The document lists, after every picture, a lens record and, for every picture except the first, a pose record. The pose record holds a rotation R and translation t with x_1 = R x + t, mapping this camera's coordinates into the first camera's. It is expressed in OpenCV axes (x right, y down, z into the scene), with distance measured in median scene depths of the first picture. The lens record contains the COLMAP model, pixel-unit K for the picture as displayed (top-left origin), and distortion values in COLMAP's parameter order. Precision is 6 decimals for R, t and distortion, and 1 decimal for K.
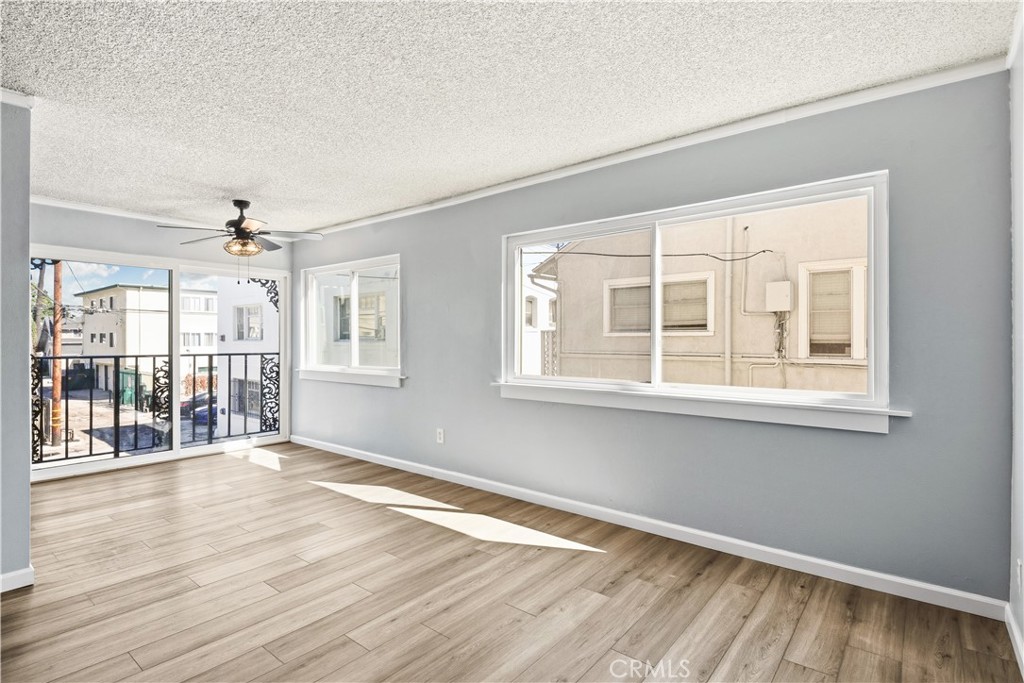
lens RADIAL K [[515.7, 0, 512.0], [0, 515.7, 341.5], [0, 0, 1]] dist [-0.001473, -0.002221]
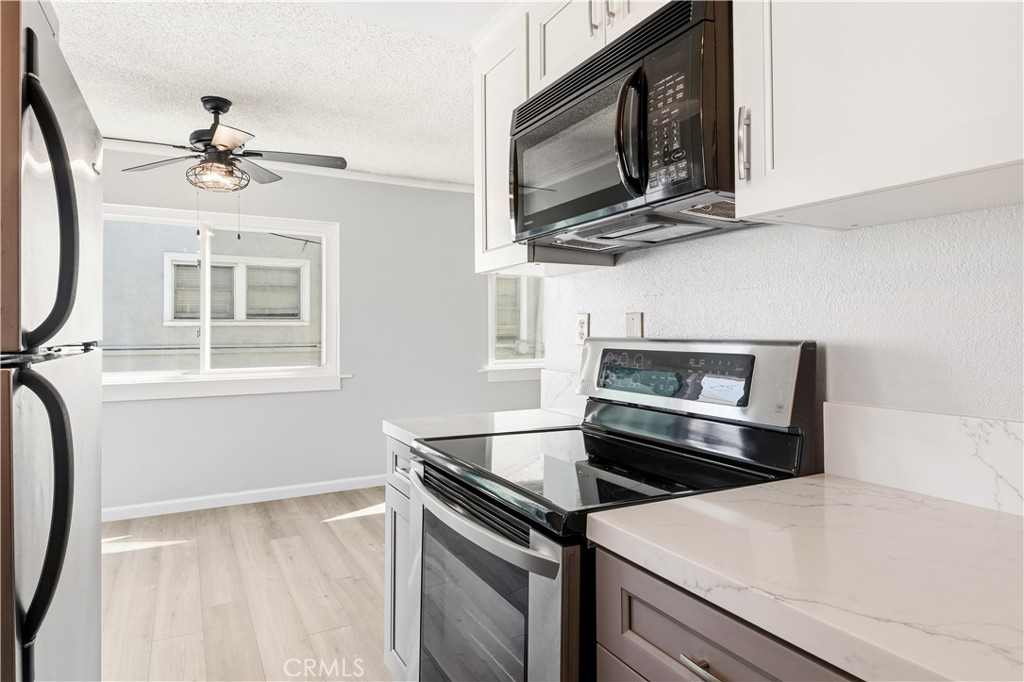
lens RADIAL K [[611.6, 0, 512.0], [0, 611.6, 341.0], [0, 0, 1]] dist [0.003702, 0.000069]
pose [[0.376874, -0.020495, 0.926038, -0.805551], [0.005783, 0.999788, 0.019774, -0.003388], [-0.926246, -0.002097, 0.376913, 0.307750]]
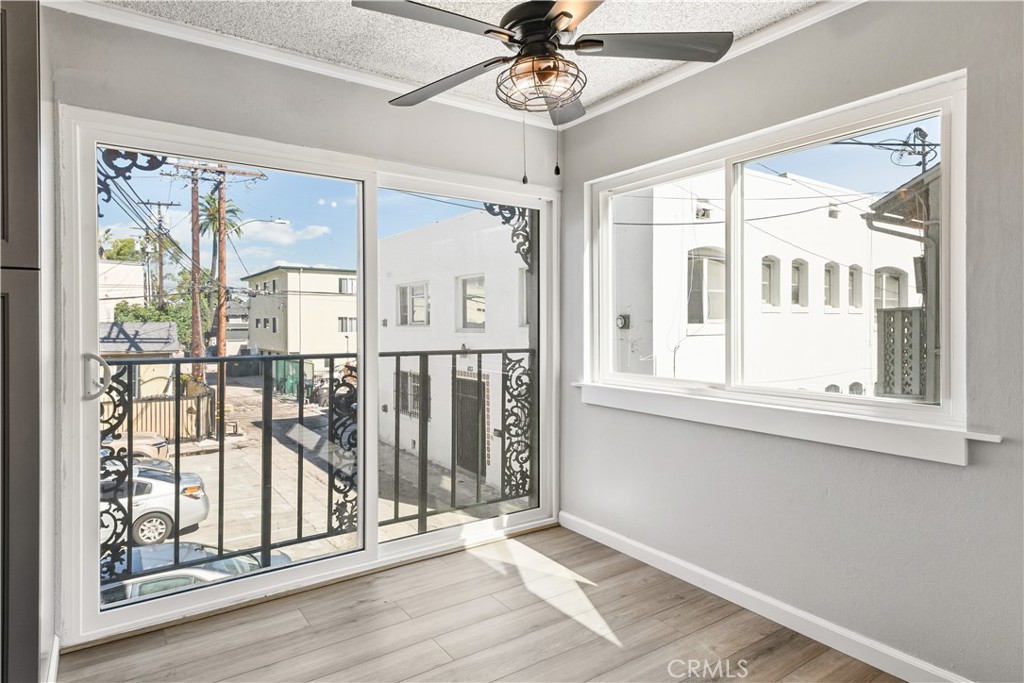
lens RADIAL K [[582.2, 0, 505.5], [0, 582.2, 327.6], [0, 0, 1]] dist [0.019459, 0.000324]
pose [[0.959224, -0.000355, -0.282645, -0.319033], [0.000792, 0.999999, 0.001429, -0.000872], [0.282645, -0.001595, 0.959223, 0.433204]]
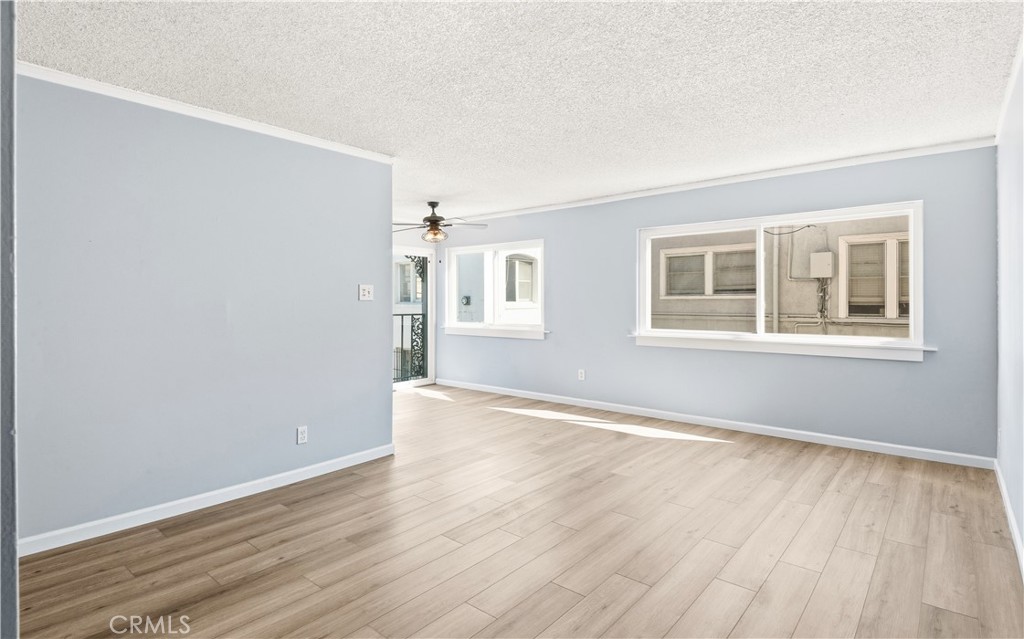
lens RADIAL K [[528.7, 0, 502.4], [0, 528.7, 302.6], [0, 0, 1]] dist [-0.000942, -0.000557]
pose [[0.999536, -0.002316, -0.030375, -0.226762], [0.002319, 0.999997, 0.000043, -0.005037], [0.030375, -0.000114, 0.999539, -0.294025]]
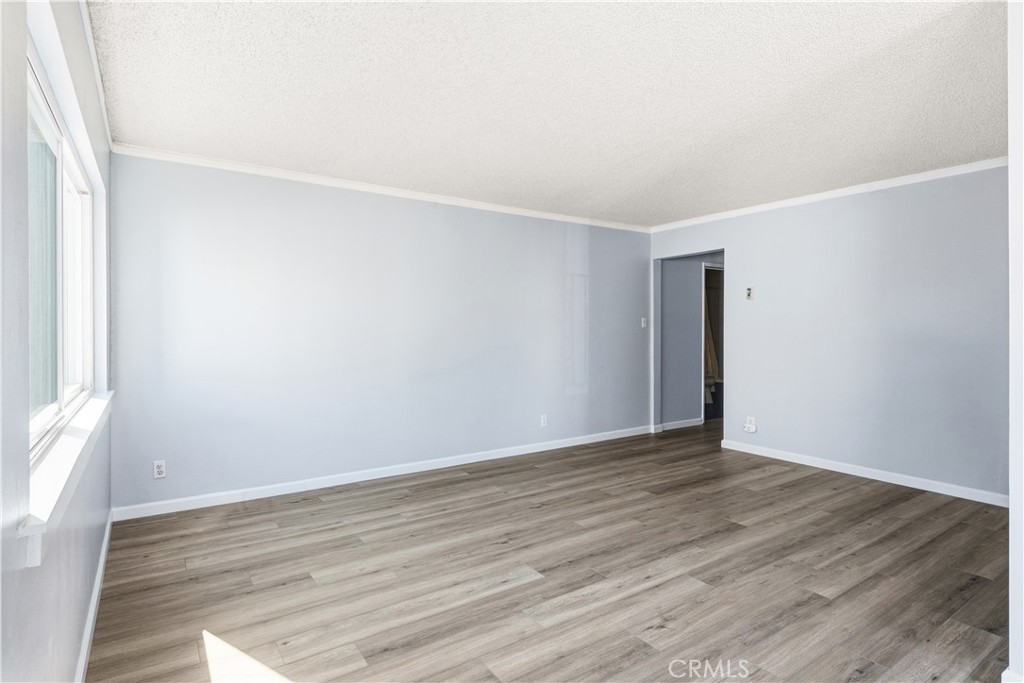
lens RADIAL K [[515.7, 0, 512.0], [0, 515.7, 341.5], [0, 0, 1]] dist [-0.001473, -0.002221]
pose [[-0.956627, -0.009641, 0.291155, -0.214160], [-0.001448, 0.999597, 0.028343, -0.006689], [-0.291311, 0.026692, -0.956256, 0.777130]]
